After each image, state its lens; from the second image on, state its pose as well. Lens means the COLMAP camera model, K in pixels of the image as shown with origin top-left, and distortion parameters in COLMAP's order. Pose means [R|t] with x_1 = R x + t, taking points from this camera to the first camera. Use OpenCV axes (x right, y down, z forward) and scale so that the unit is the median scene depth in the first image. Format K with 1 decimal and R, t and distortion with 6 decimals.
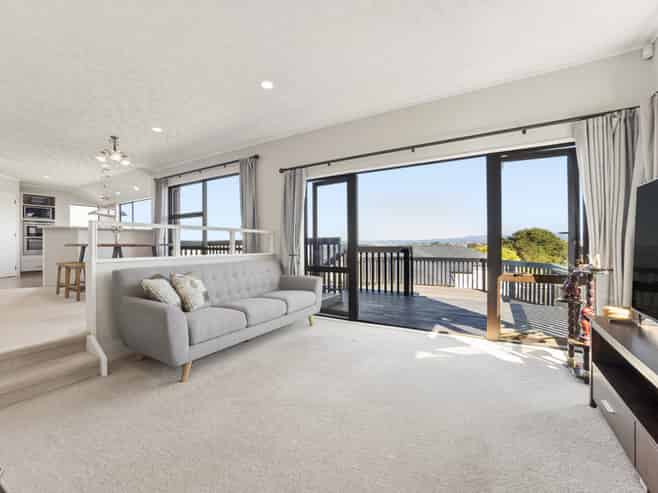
lens RADIAL K [[285.7, 0, 329.0], [0, 285.7, 246.5], [0, 0, 1]] dist [0.000084, 0.000204]
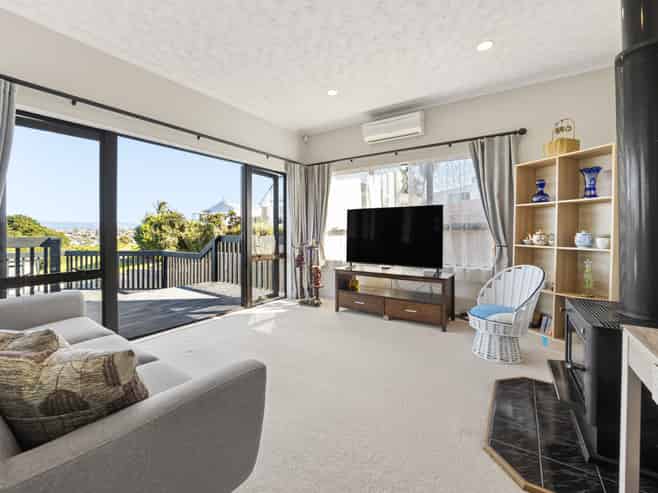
lens RADIAL K [[292.4, 0, 329.3], [0, 292.4, 231.0], [0, 0, 1]] dist [-0.000151, 0.000043]
pose [[0.051778, -0.000546, 0.998658, -0.657899], [0.017606, 0.999845, -0.000366, -0.011312], [-0.998503, 0.017601, 0.051780, 0.499324]]
